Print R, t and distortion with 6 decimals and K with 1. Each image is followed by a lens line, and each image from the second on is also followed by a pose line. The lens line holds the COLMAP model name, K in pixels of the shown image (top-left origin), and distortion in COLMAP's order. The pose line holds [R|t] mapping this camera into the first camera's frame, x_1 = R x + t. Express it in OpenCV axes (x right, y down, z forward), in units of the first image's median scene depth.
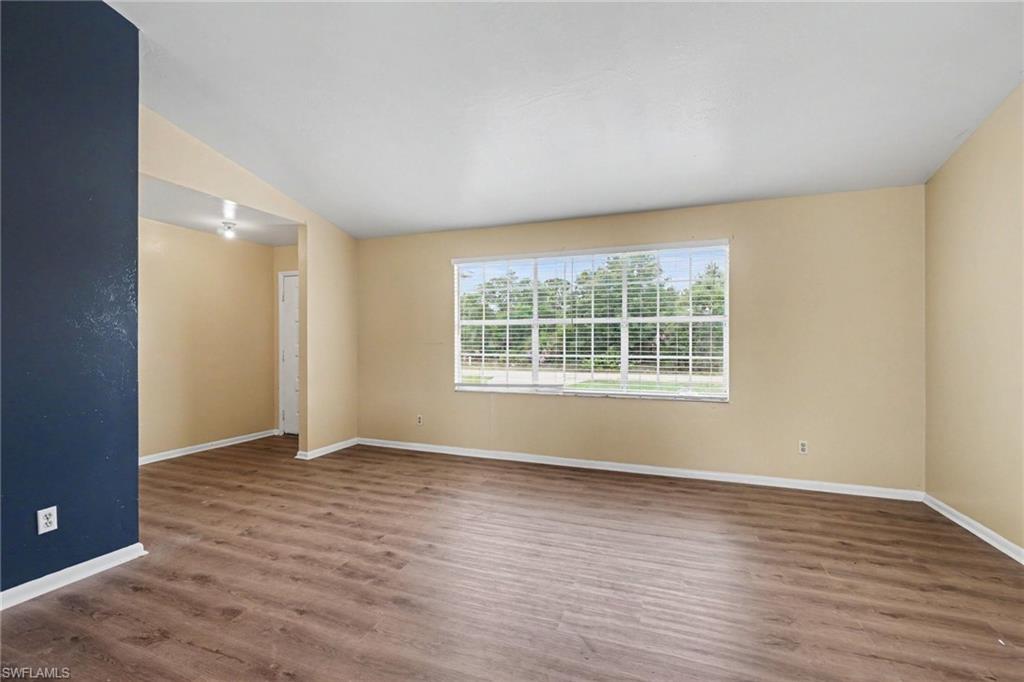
lens RADIAL K [[446.5, 0, 489.4], [0, 446.5, 348.8], [0, 0, 1]] dist [-0.006793, 0.001280]
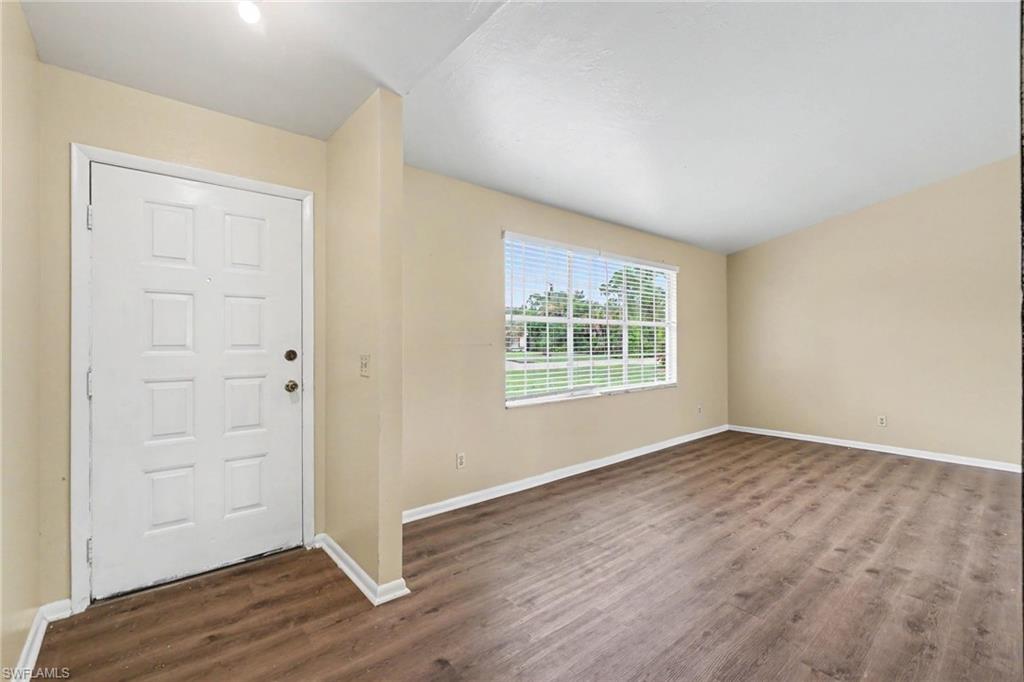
lens RADIAL K [[446.5, 0, 510.5], [0, 446.5, 338.1], [0, 0, 1]] dist [-0.006793, 0.001280]
pose [[0.472714, 0.005169, 0.881201, -0.841102], [0.015546, 0.999778, -0.014204, -0.013681], [-0.881079, 0.020414, 0.472529, 0.733793]]
